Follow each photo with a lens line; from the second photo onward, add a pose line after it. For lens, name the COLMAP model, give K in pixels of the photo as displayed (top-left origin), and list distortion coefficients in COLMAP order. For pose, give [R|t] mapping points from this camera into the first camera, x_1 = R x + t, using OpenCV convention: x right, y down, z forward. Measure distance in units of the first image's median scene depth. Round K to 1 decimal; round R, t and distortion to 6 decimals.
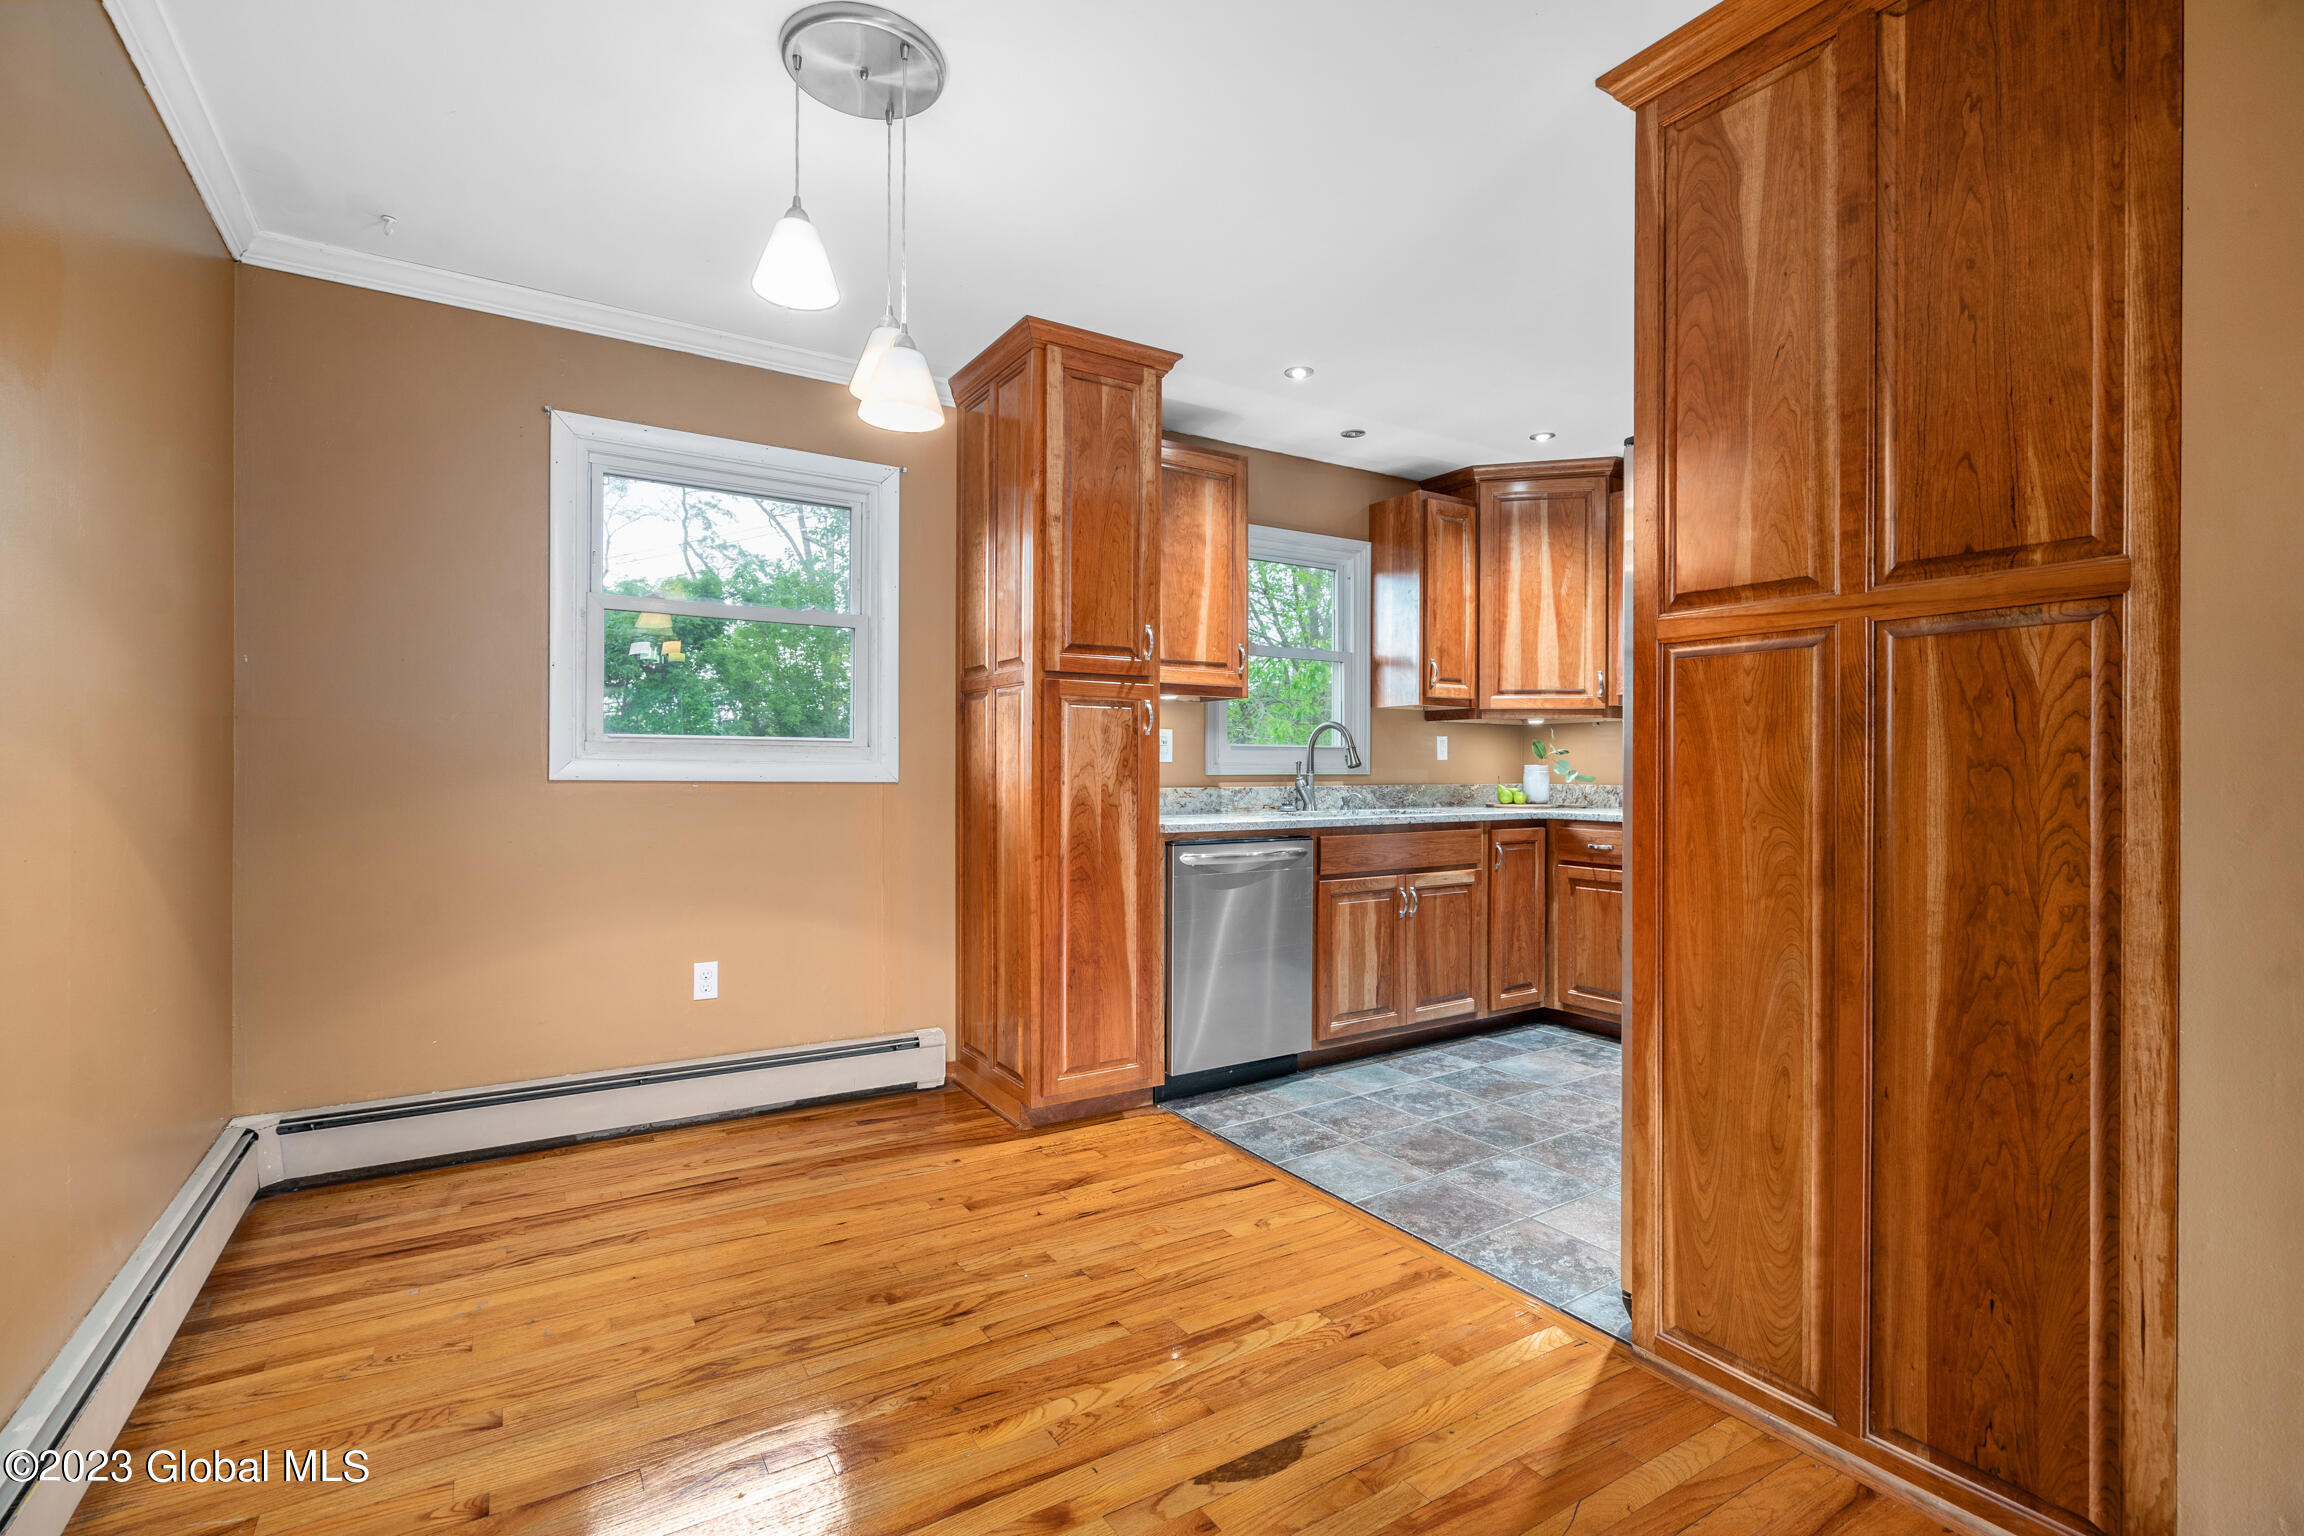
lens RADIAL K [[1049.2, 0, 1162.2], [0, 1049.2, 760.2], [0, 0, 1]] dist [-0.009998, 0.001397]
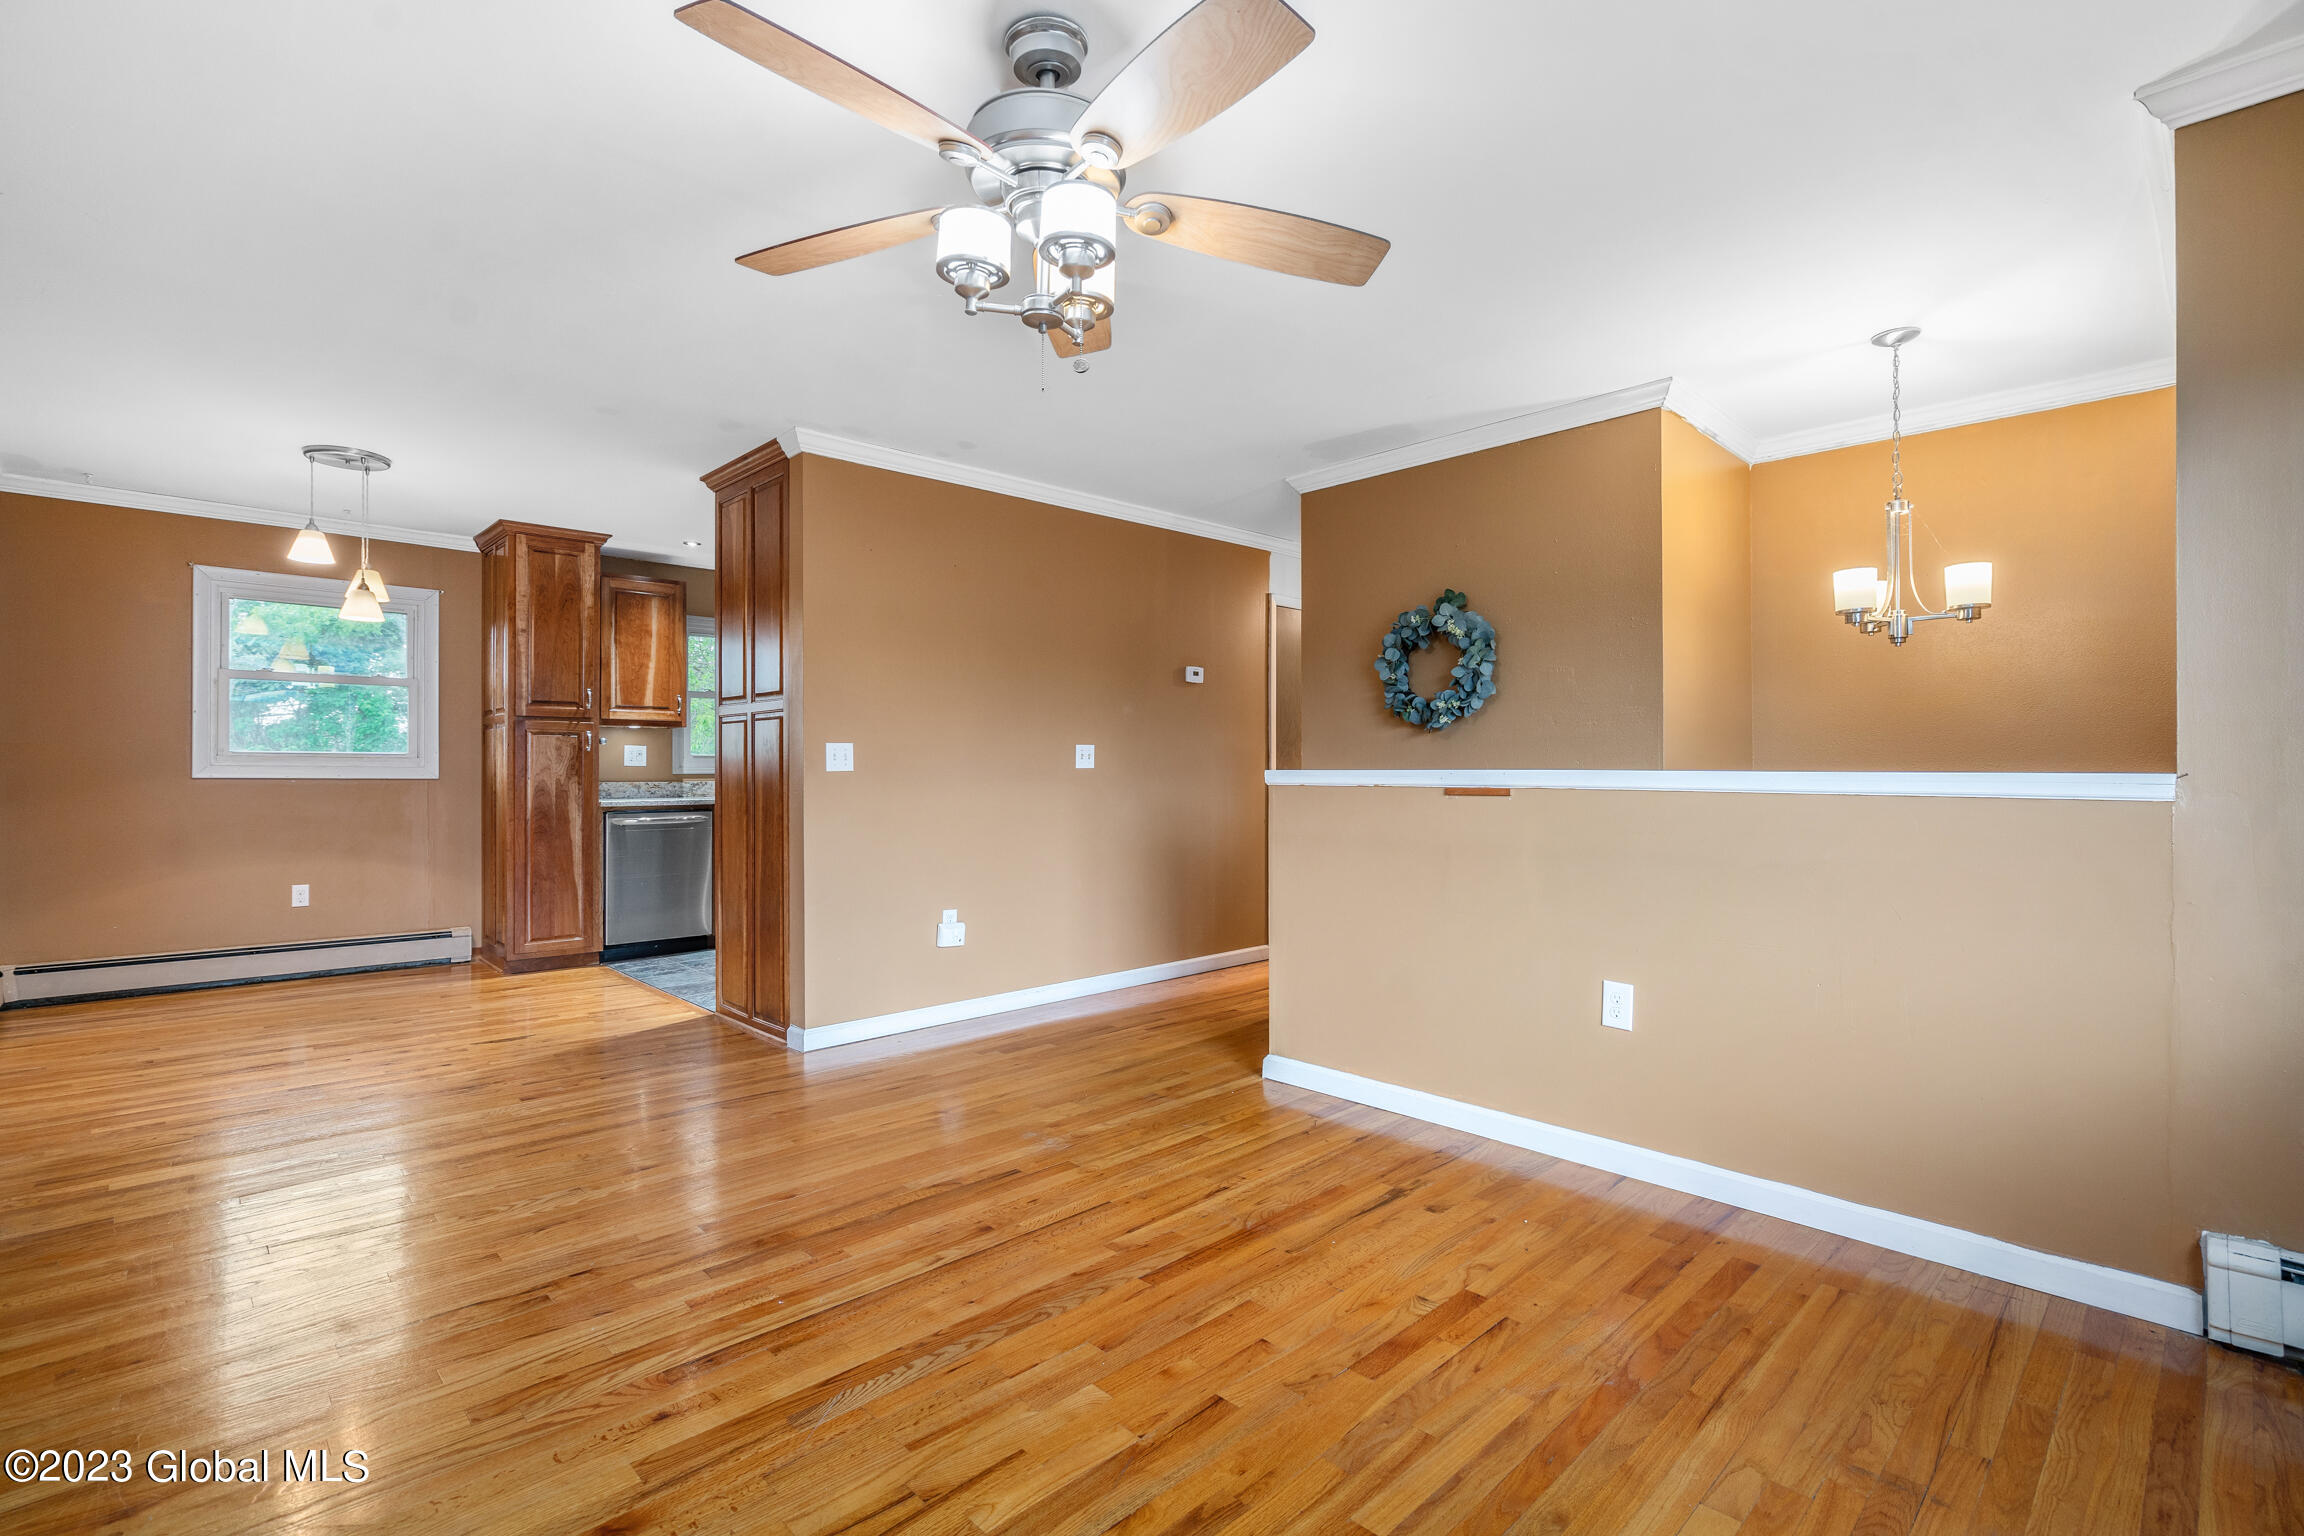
lens RADIAL K [[1049.2, 0, 1171.3], [0, 1049.2, 762.1], [0, 0, 1]] dist [-0.009998, 0.001397]
pose [[0.978372, -0.002522, 0.206837, 0.594989], [0.002655, 0.999996, -0.000366, -0.002544], [-0.206835, 0.000907, 0.978375, -0.945540]]
